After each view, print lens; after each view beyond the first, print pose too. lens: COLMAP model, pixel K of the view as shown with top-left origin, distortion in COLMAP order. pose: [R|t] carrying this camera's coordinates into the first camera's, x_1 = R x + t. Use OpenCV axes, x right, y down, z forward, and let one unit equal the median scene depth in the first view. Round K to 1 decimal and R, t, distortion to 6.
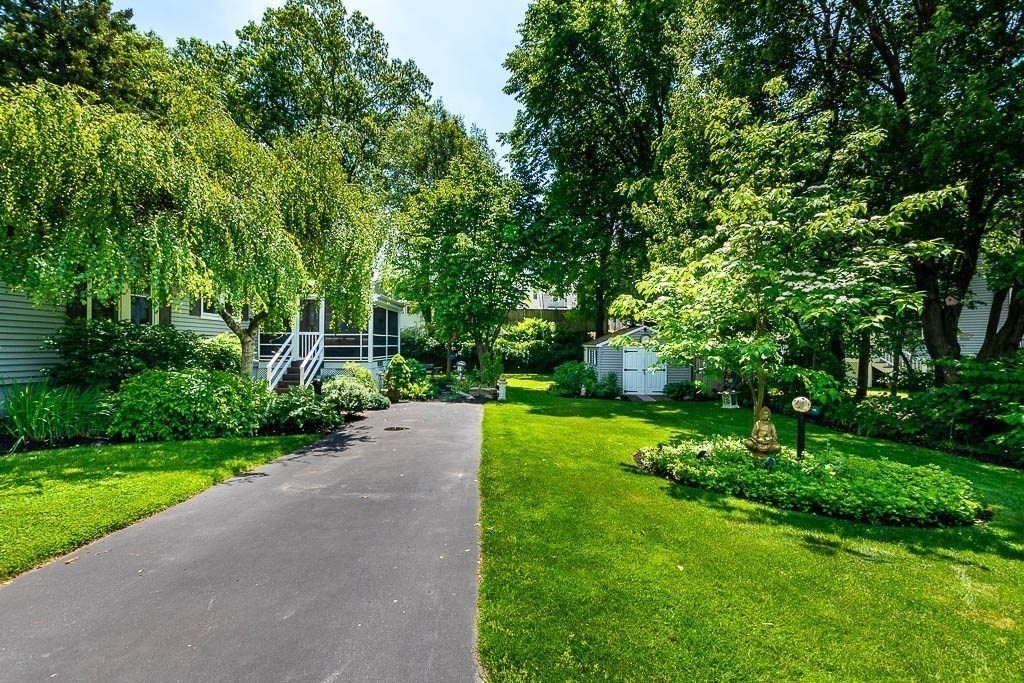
lens RADIAL K [[444.4, 0, 514.9], [0, 444.4, 346.9], [0, 0, 1]] dist [0.003773, 0.000520]
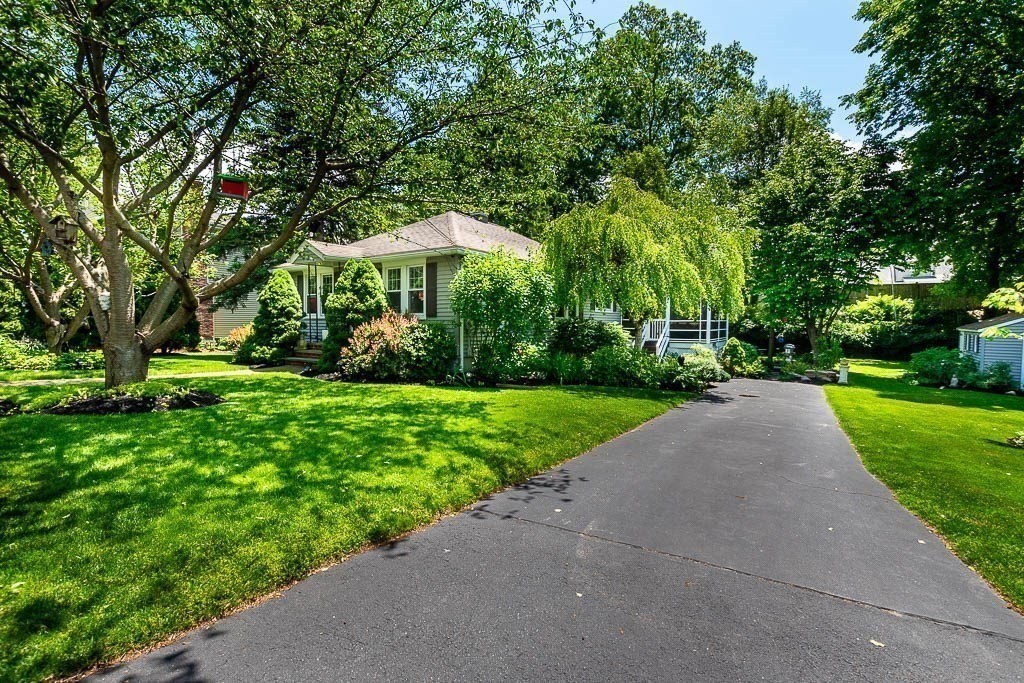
lens RADIAL K [[444.4, 0, 505.4], [0, 444.4, 348.3], [0, 0, 1]] dist [0.003773, 0.000520]
pose [[0.797663, 0.032545, -0.602224, -0.024187], [-0.001137, 0.998622, 0.052462, -0.011580], [0.603102, -0.041163, 0.796601, -0.220017]]
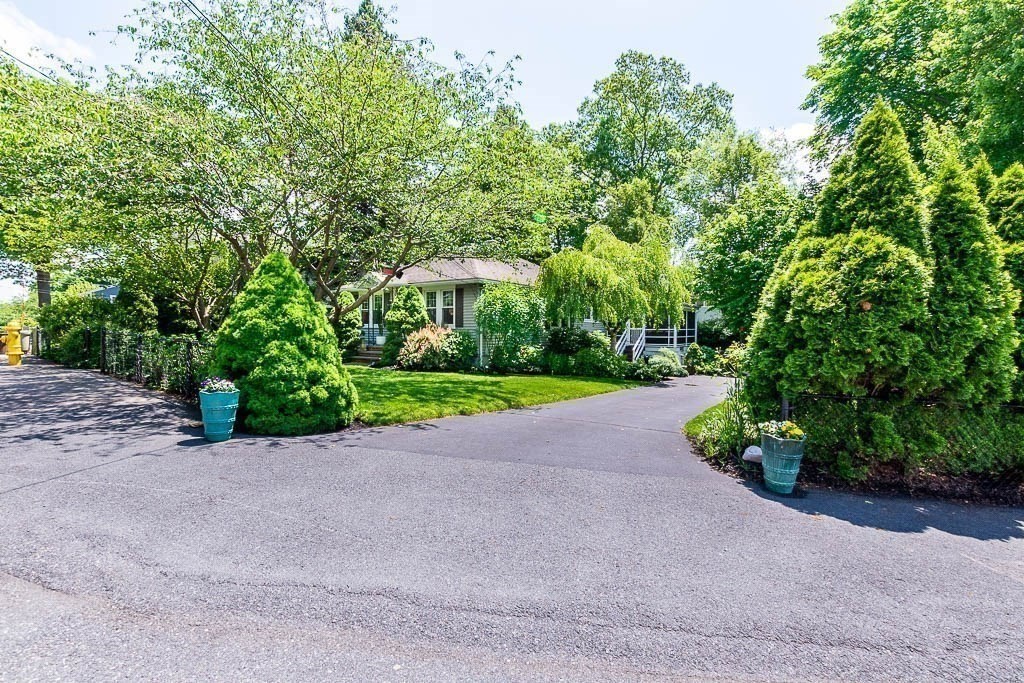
lens RADIAL K [[444.4, 0, 497.1], [0, 444.4, 343.4], [0, 0, 1]] dist [0.003773, 0.000520]
pose [[0.776577, 0.016838, -0.629798, 0.113767], [-0.001415, 0.999687, 0.024983, -0.012469], [0.630021, -0.018510, 0.776357, -0.401794]]
